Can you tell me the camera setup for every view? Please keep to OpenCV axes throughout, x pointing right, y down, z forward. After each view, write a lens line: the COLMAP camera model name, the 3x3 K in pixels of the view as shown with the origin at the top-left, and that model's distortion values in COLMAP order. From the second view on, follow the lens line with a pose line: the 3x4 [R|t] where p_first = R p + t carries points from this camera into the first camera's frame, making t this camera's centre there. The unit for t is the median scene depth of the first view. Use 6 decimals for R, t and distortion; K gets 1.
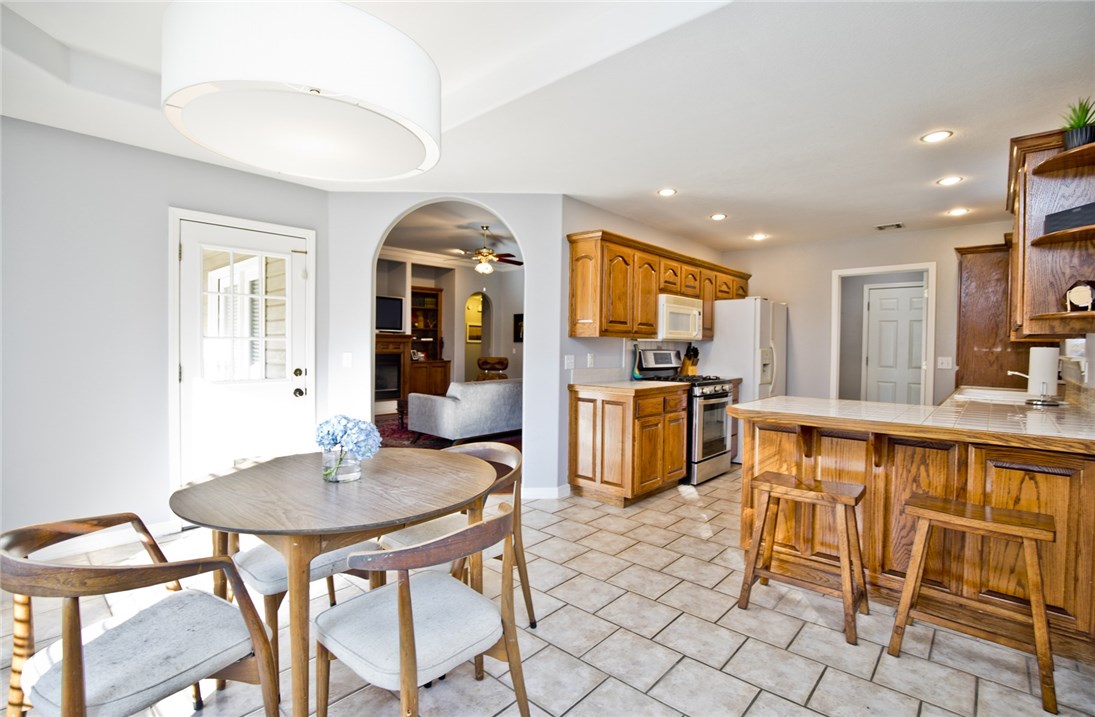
lens RADIAL K [[506.5, 0, 548.2], [0, 506.5, 357.3], [0, 0, 1]] dist [-0.039302, 0.009854]
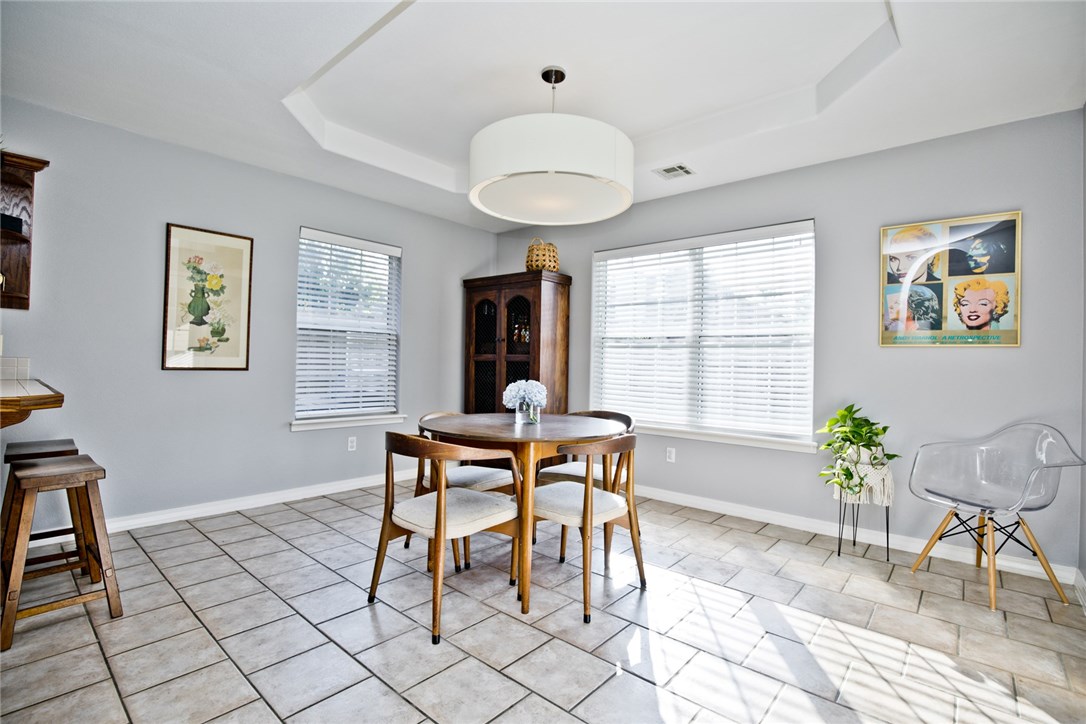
lens RADIAL K [[497.8, 0, 546.0], [0, 497.8, 361.2], [0, 0, 1]] dist [-0.015904, -0.000069]
pose [[-0.999233, -0.034895, -0.017775, -0.183396], [-0.035149, 0.999281, 0.014191, 0.013567], [0.017267, 0.014805, -0.999741, 1.055798]]
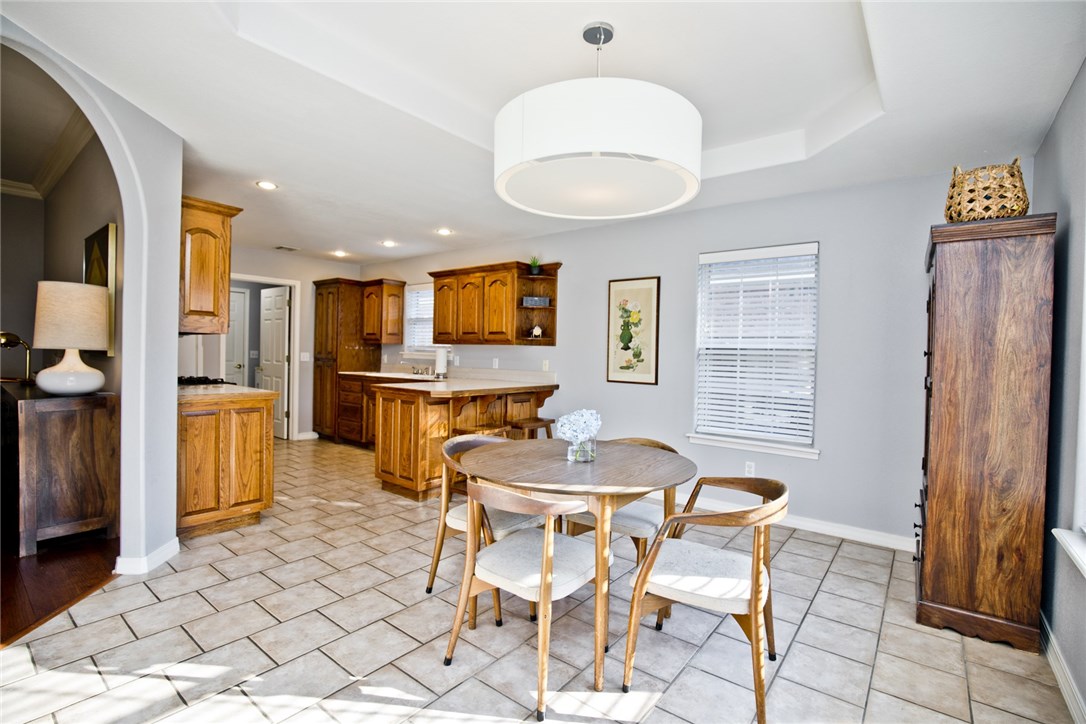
lens RADIAL K [[497.8, 0, 546.0], [0, 497.8, 361.2], [0, 0, 1]] dist [-0.015904, -0.000069]
pose [[-0.065795, -0.027923, 0.997442, -0.706585], [-0.002377, 0.999610, 0.027827, -0.018842], [-0.997830, -0.000540, -0.065835, 0.501547]]
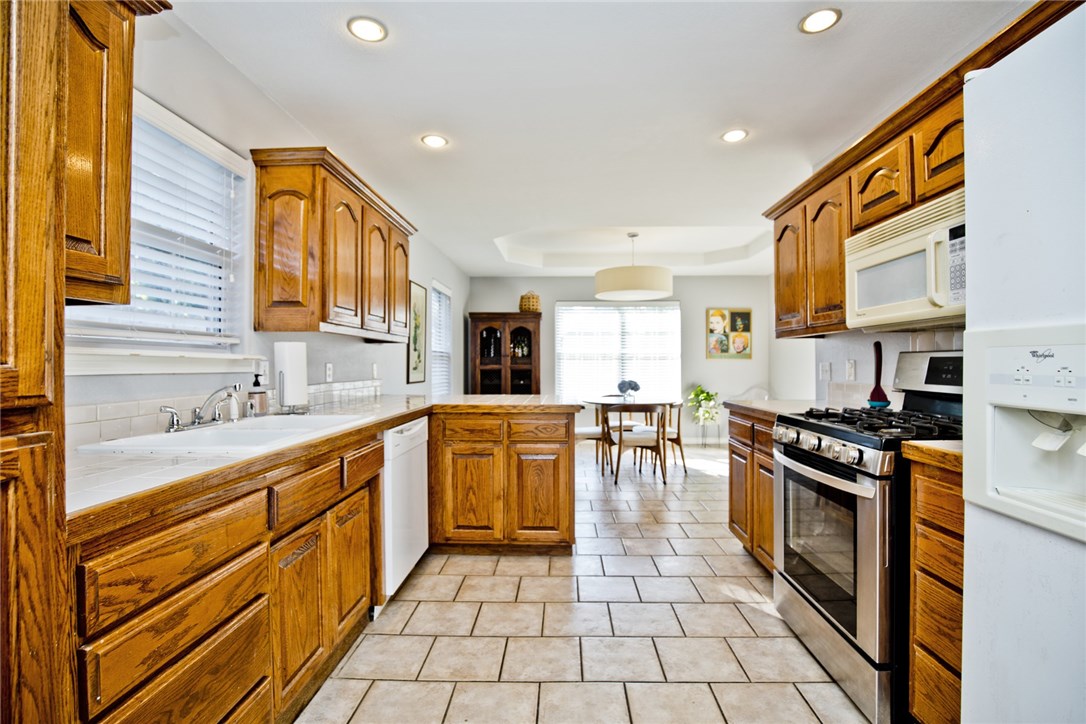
lens RADIAL K [[497.8, 0, 546.0], [0, 497.8, 361.2], [0, 0, 1]] dist [-0.015904, -0.000069]
pose [[-0.767490, -0.015727, -0.640868, 0.846320], [-0.020283, 0.999794, -0.000244, 0.002836], [0.640740, 0.012811, -0.767651, 1.299526]]
